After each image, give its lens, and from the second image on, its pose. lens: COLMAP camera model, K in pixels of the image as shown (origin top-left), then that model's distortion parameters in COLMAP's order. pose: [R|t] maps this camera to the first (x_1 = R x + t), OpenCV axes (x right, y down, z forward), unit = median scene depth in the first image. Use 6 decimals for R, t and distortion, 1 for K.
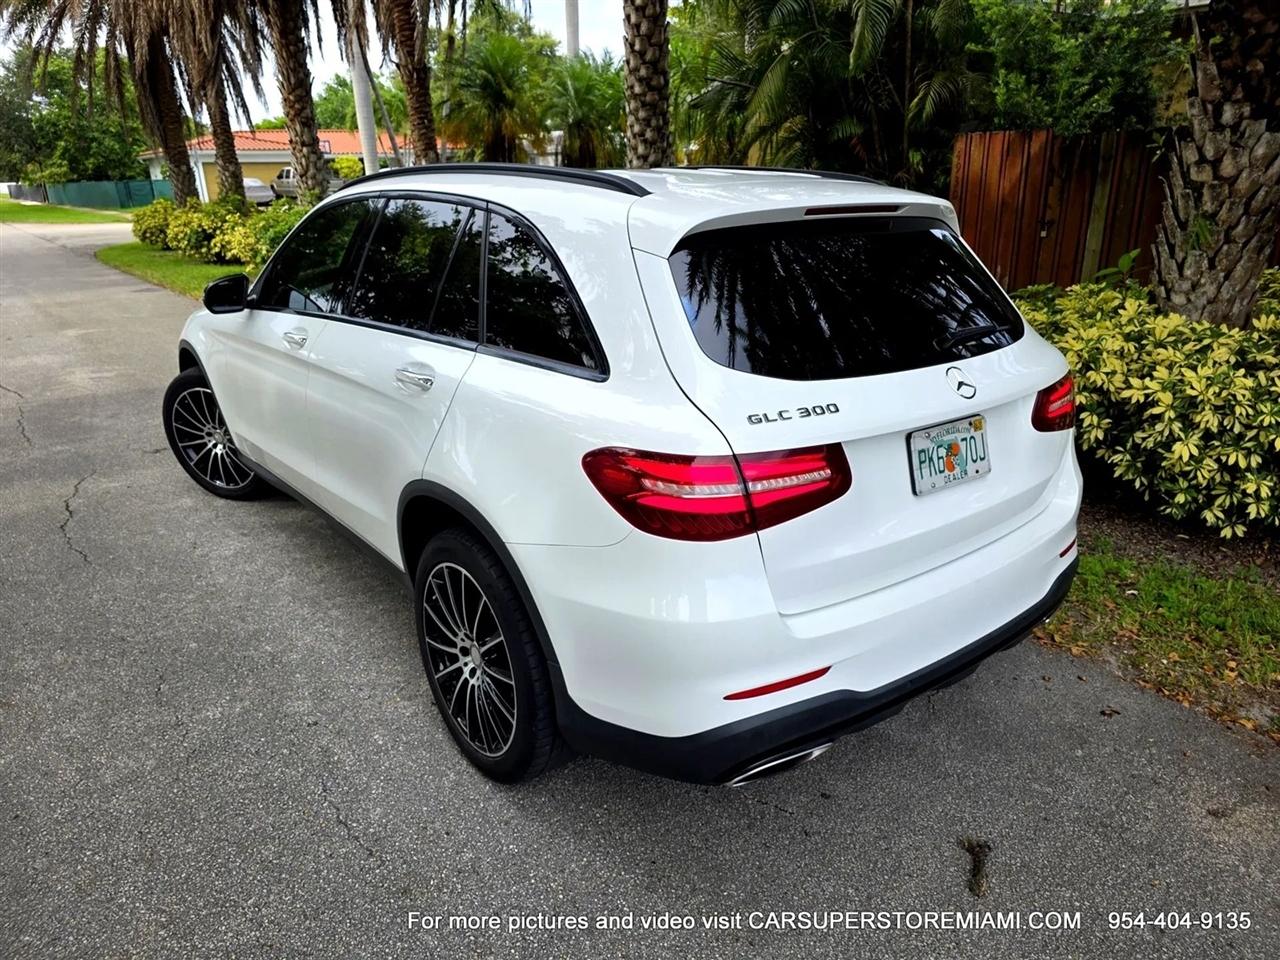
lens RADIAL K [[858.4, 0, 636.0], [0, 858.4, 476.9], [0, 0, 1]] dist [0.042759, -0.034353]
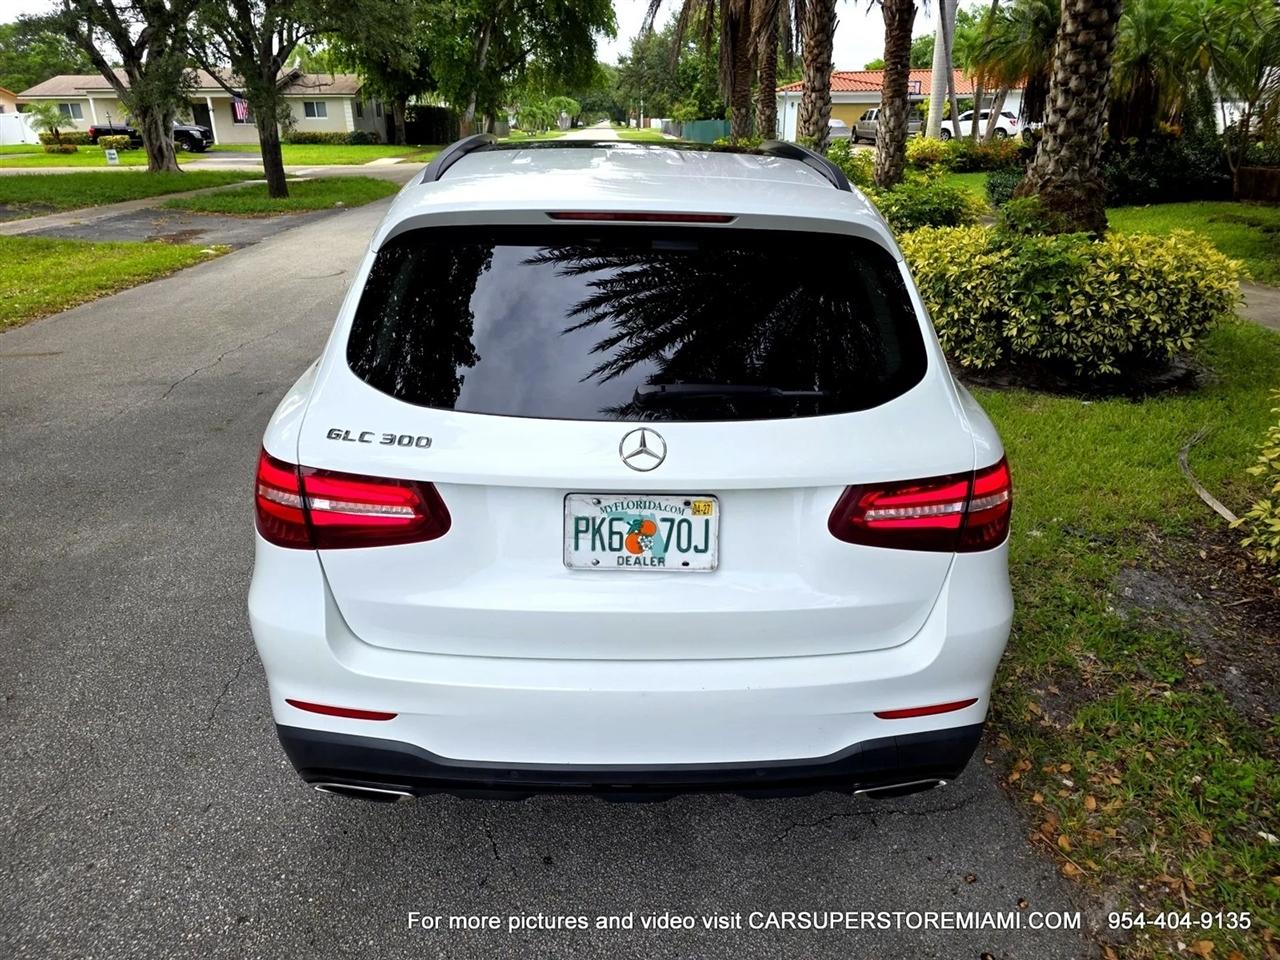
lens RADIAL K [[854.1, 0, 654.5], [0, 854.1, 480.9], [0, 0, 1]] dist [0.046731, -0.038797]
pose [[0.812624, 0.245189, -0.528701, 0.399053], [-0.210149, 0.969440, 0.126582, -0.089990], [0.543580, 0.008243, 0.839317, 0.169538]]
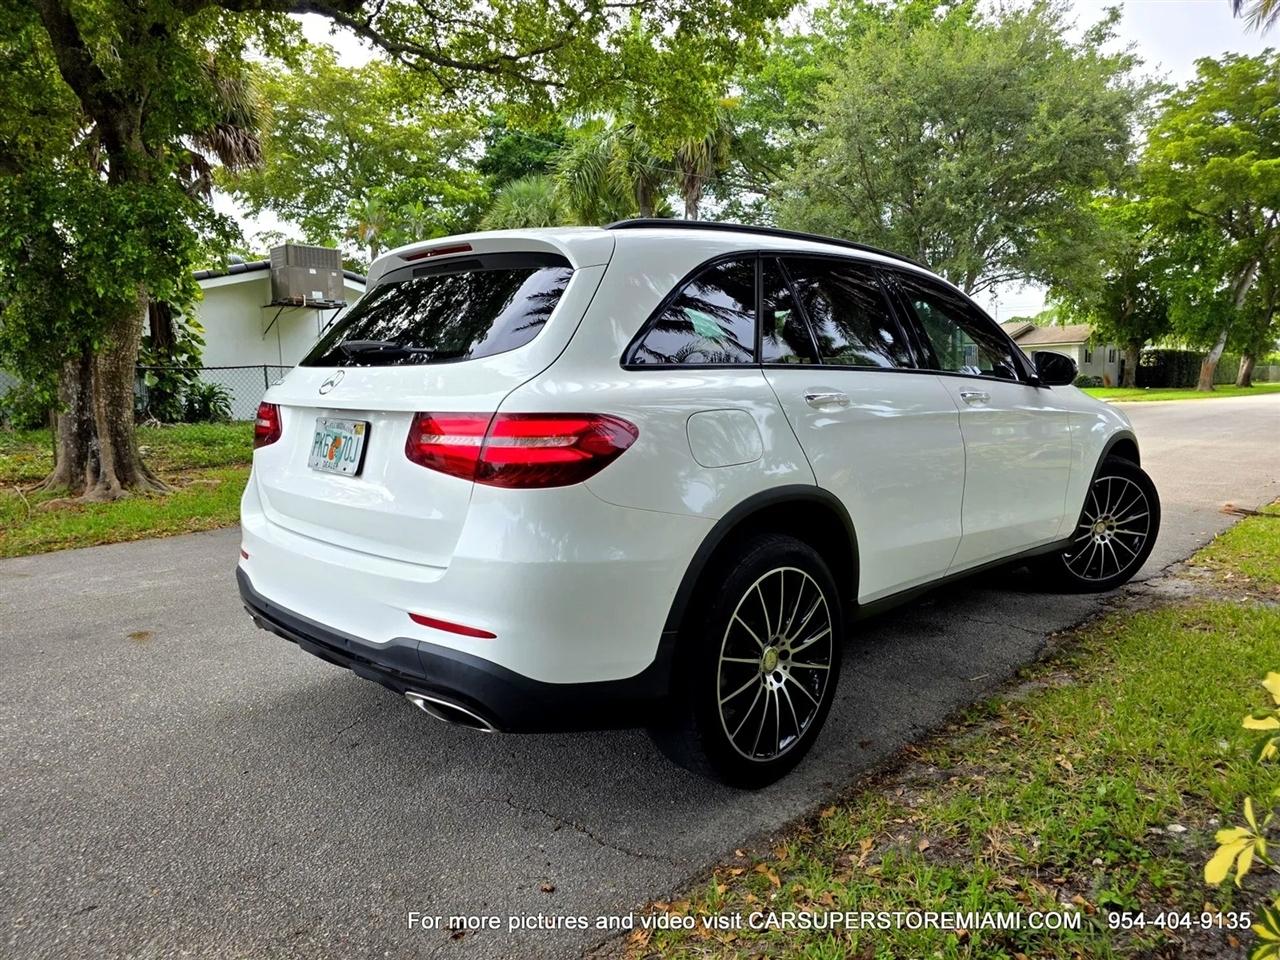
lens RADIAL K [[858.1, 0, 642.4], [0, 858.1, 475.5], [0, 0, 1]] dist [0.044694, -0.036704]
pose [[0.151244, 0.128271, -0.980139, 0.794247], [-0.312296, 0.946961, 0.075739, -0.103677], [0.937868, 0.294639, 0.183280, 0.600823]]
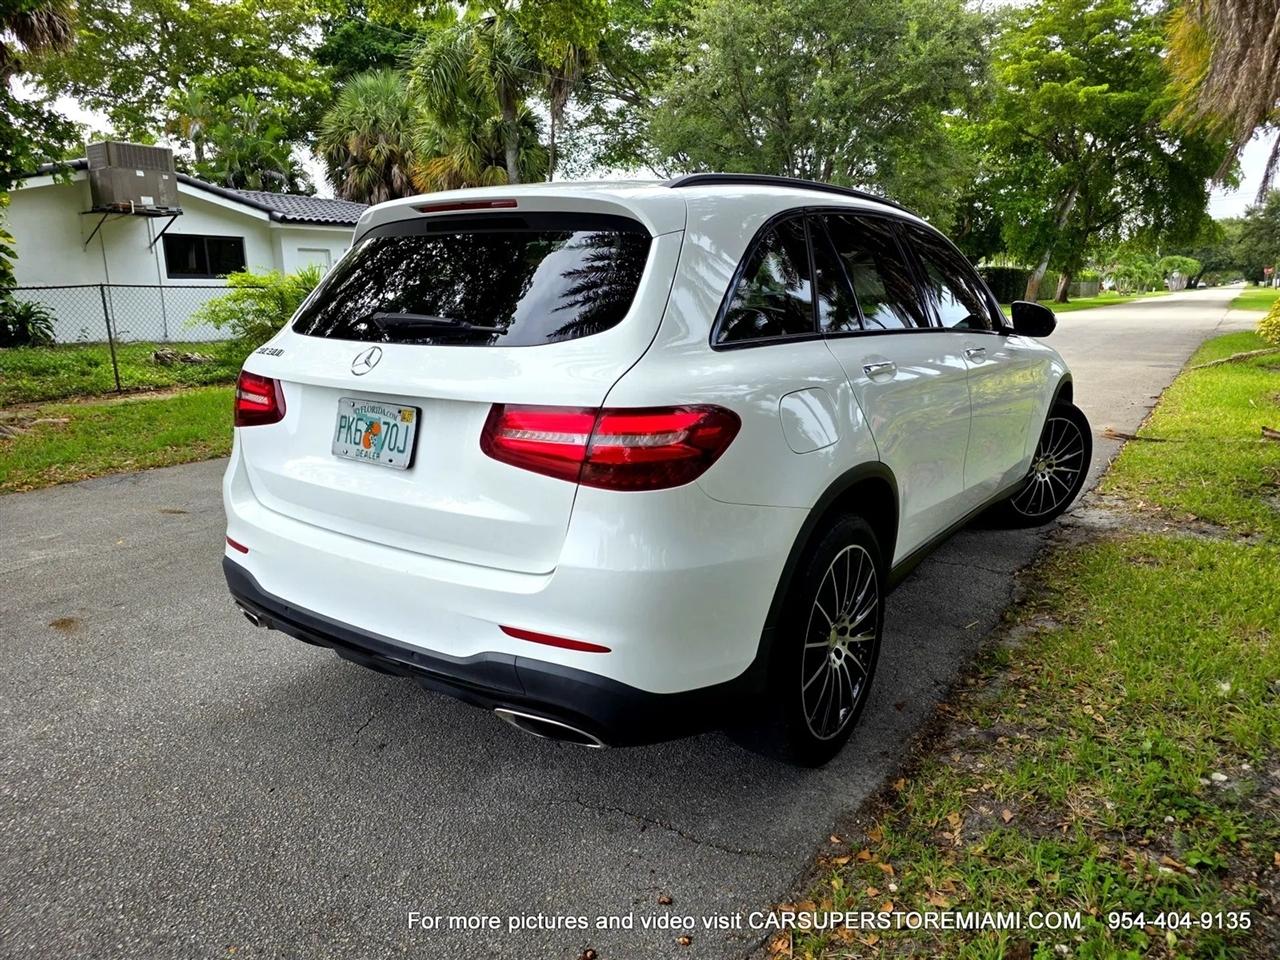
lens RADIAL K [[858.1, 0, 642.4], [0, 858.1, 475.5], [0, 0, 1]] dist [0.044694, -0.036704]
pose [[0.310814, 0.216488, -0.925488, 0.720700], [-0.306973, 0.944397, 0.117818, -0.099719], [0.899535, 0.247480, 0.359988, 0.472828]]
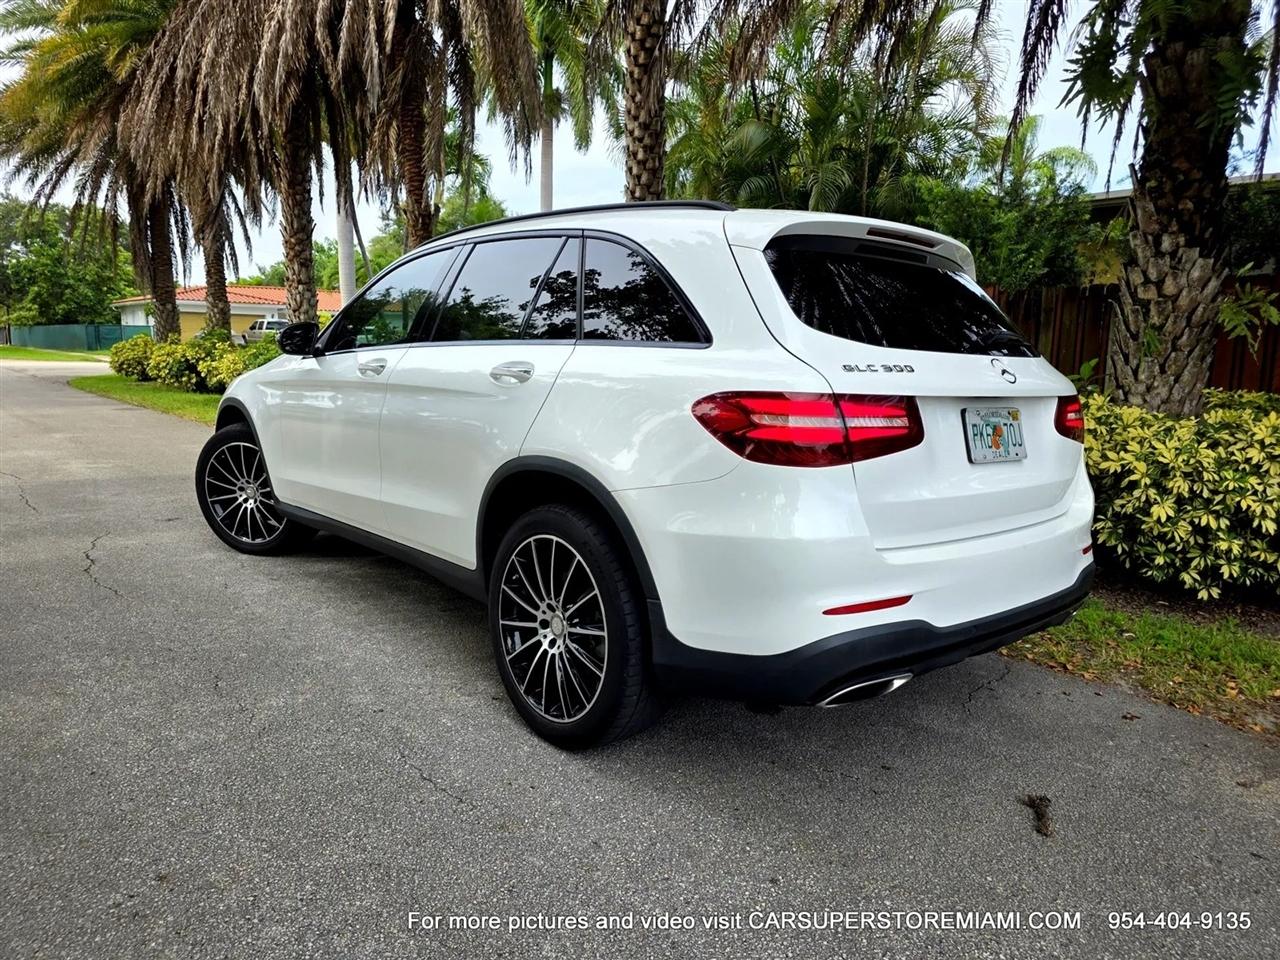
lens RADIAL K [[852.8, 0, 637.5], [0, 852.8, 478.6], [0, 0, 1]] dist [0.054903, -0.045309]
pose [[0.997676, 0.034478, 0.058762, -0.090435], [-0.022994, 0.982290, -0.185950, 0.129774], [-0.064132, 0.184167, 0.980801, -0.043116]]
